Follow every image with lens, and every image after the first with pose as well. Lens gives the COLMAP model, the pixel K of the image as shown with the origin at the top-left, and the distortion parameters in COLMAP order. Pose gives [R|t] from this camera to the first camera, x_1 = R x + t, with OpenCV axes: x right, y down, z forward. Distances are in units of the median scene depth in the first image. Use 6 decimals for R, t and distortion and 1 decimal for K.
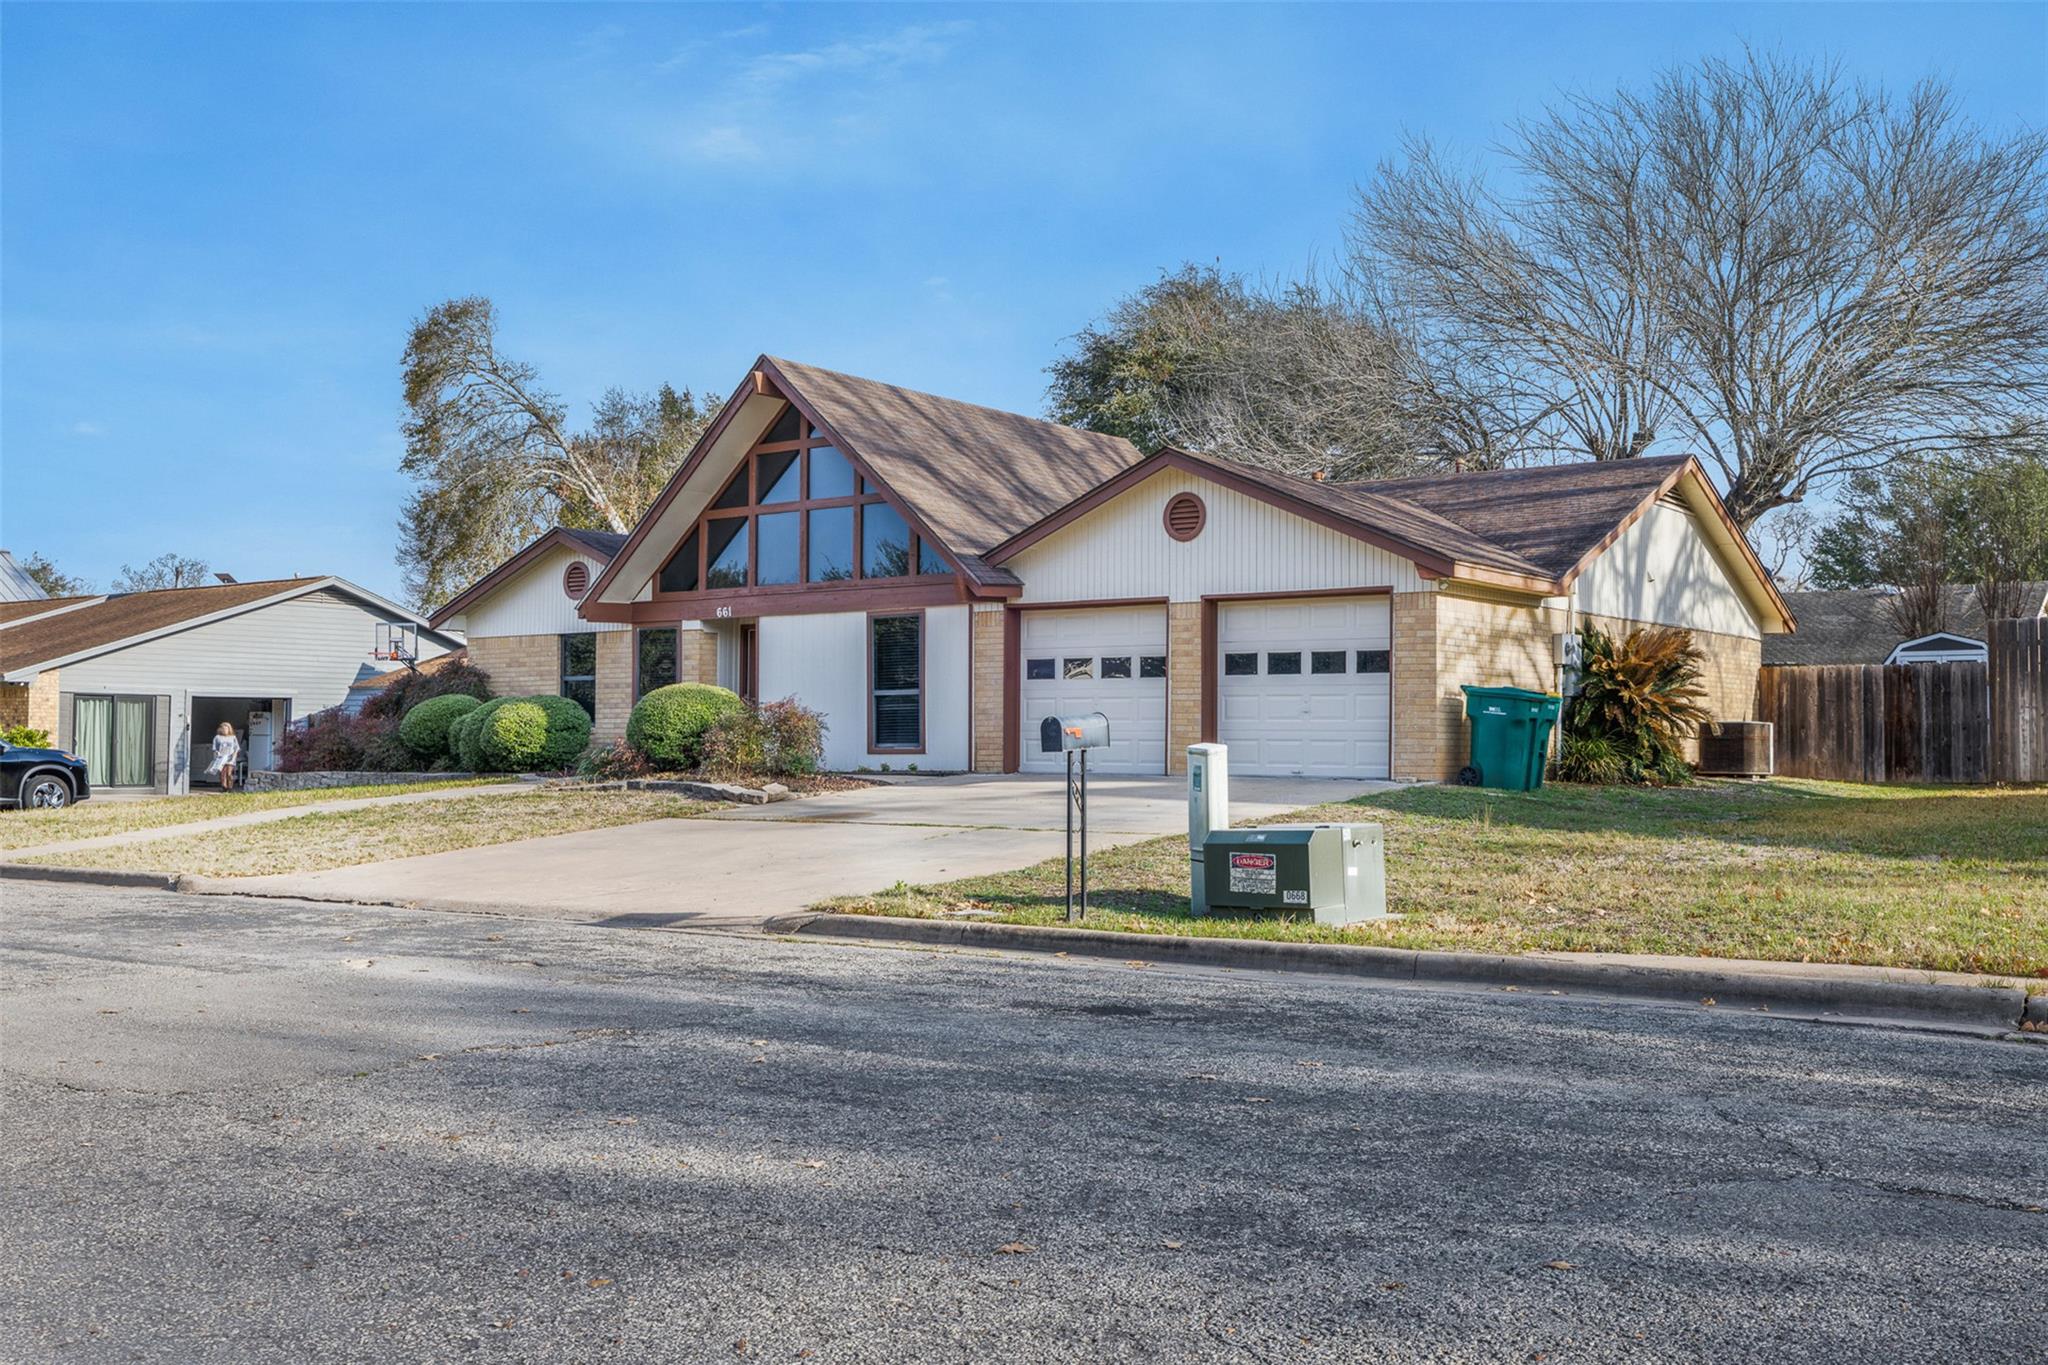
lens RADIAL K [[2006.7, 0, 1022.8], [0, 2006.7, 679.3], [0, 0, 1]] dist [-0.008404, 0.000000]
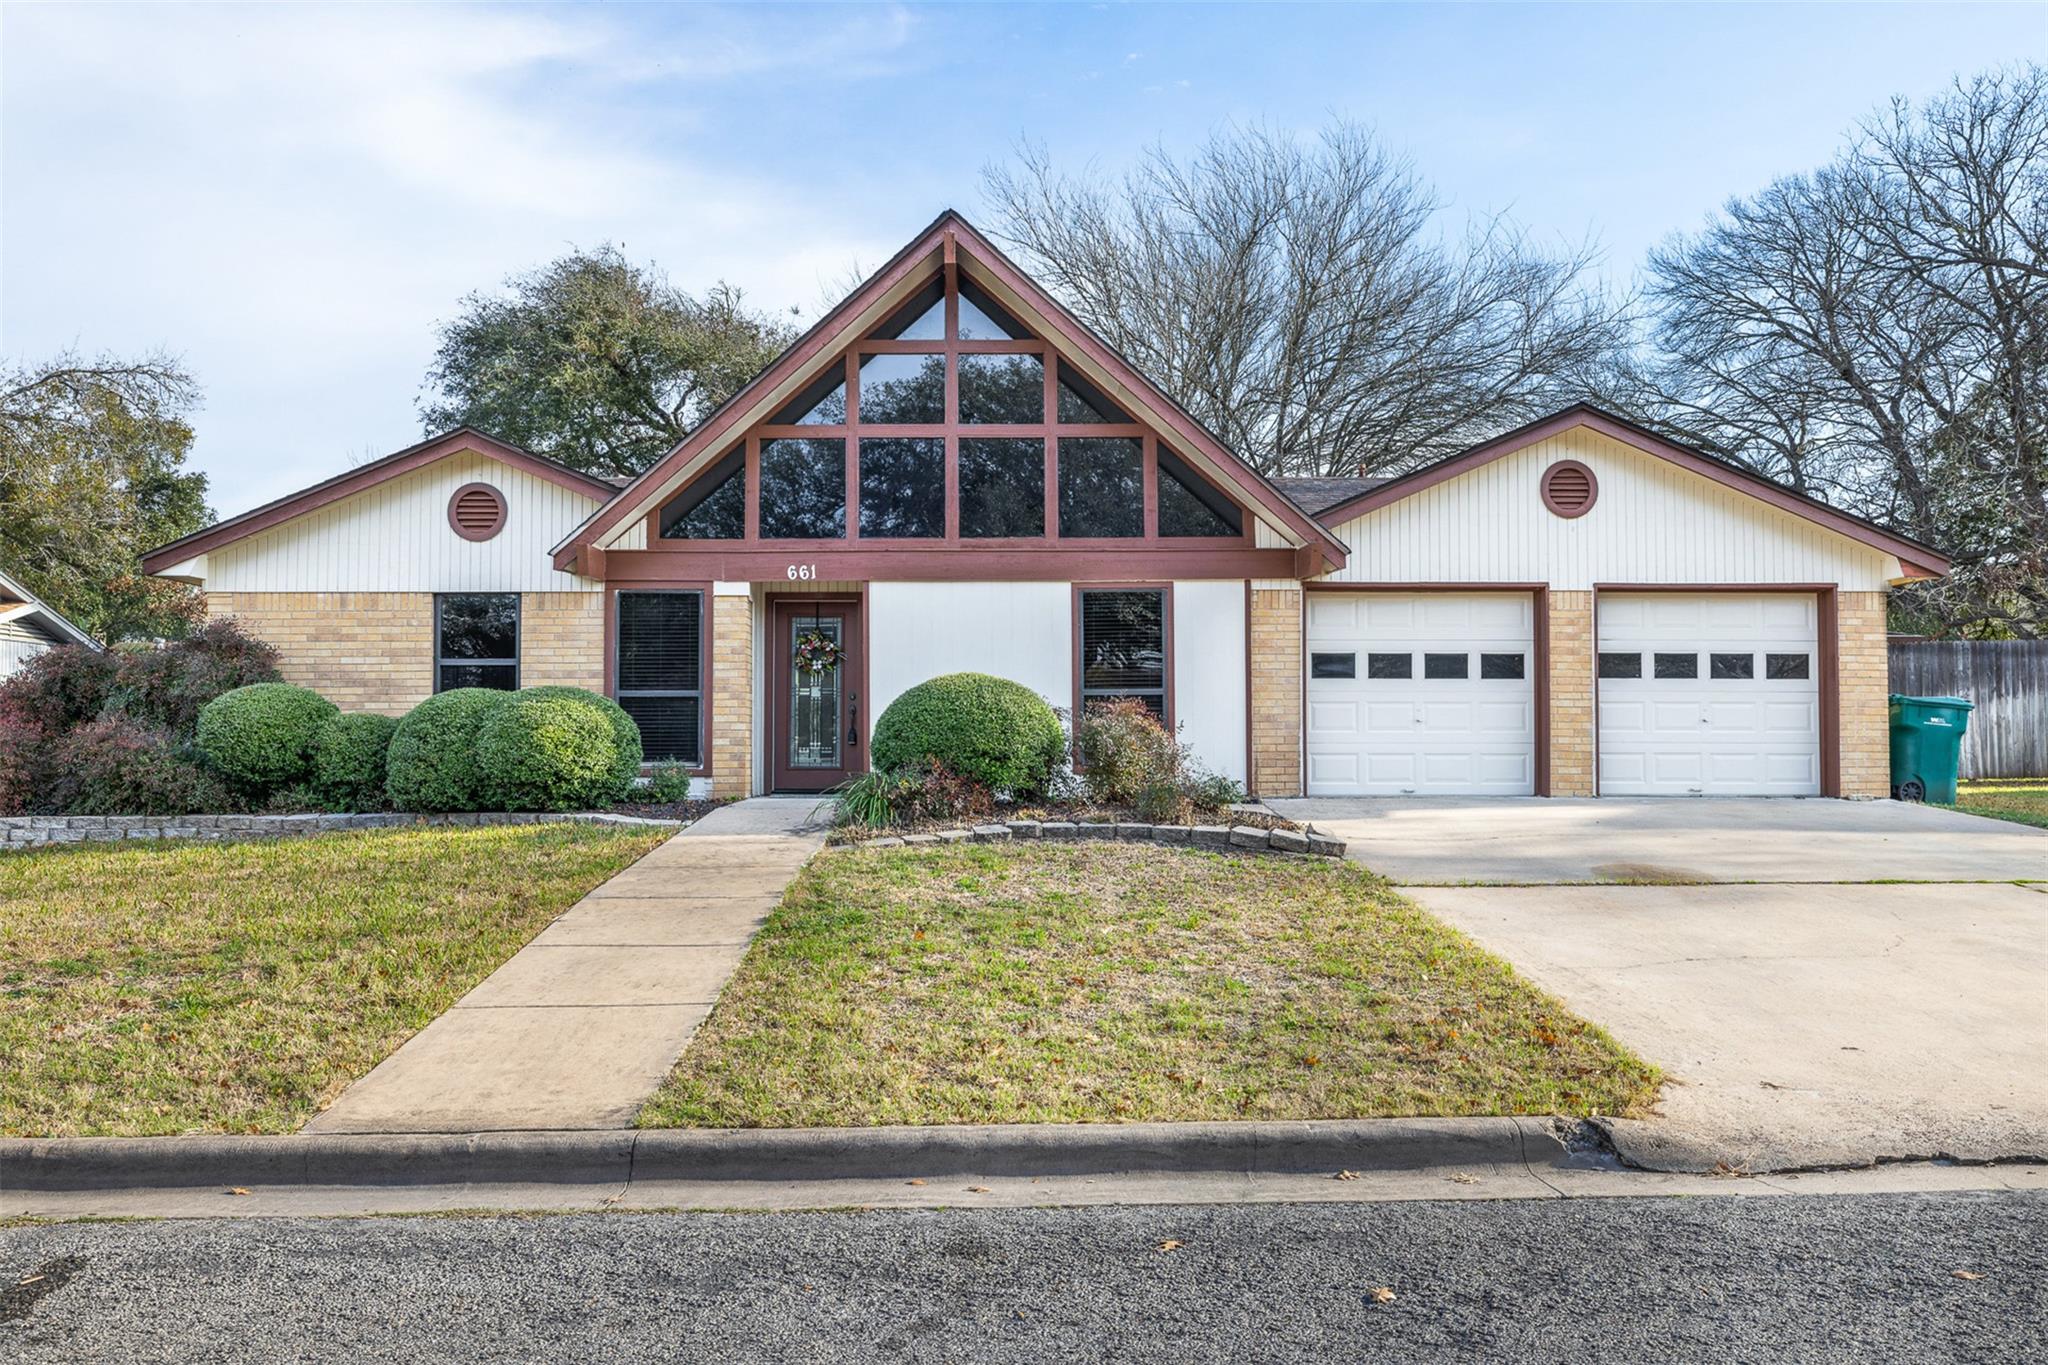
lens RADIAL K [[1645.0, 0, 1019.4], [0, 1645.0, 684.5], [0, 0, 1]] dist [-0.013057, -0.003255]
pose [[0.790267, 0.019063, 0.612467, -0.486842], [-0.016249, 0.999816, -0.010154, 0.011043], [-0.612548, -0.001928, 0.790431, 0.558973]]
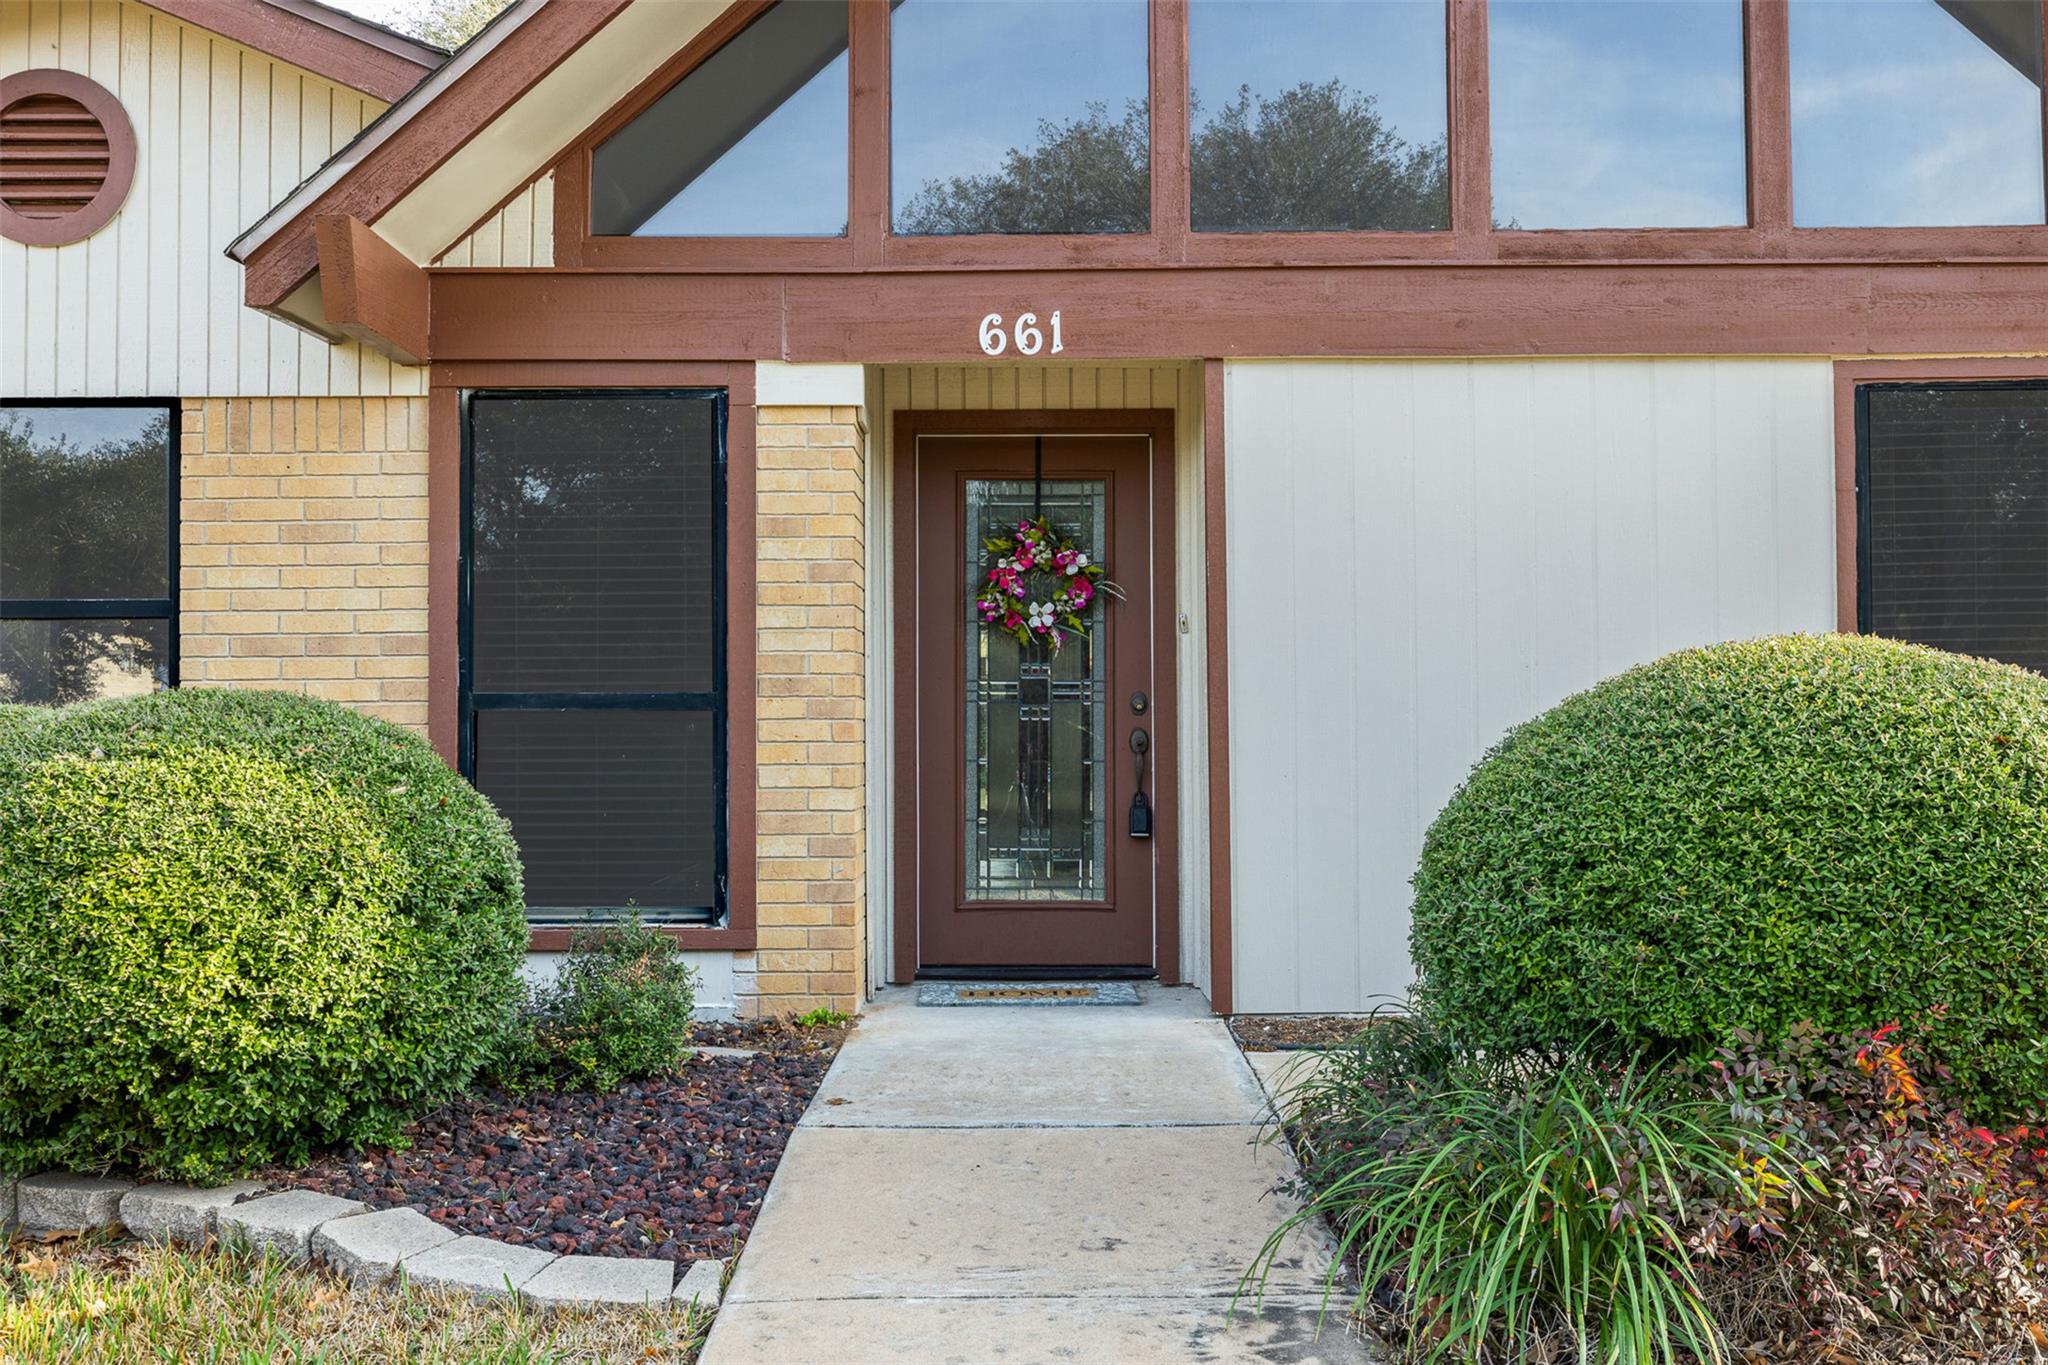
lens RADIAL K [[2006.7, 0, 1028.9], [0, 2006.7, 688.8], [0, 0, 1]] dist [-0.008404, 0.000000]
pose [[0.799016, 0.004952, 0.601290, -0.318227], [-0.013816, 0.999853, 0.010125, 0.005355], [-0.601152, -0.016397, 0.798967, 0.906489]]
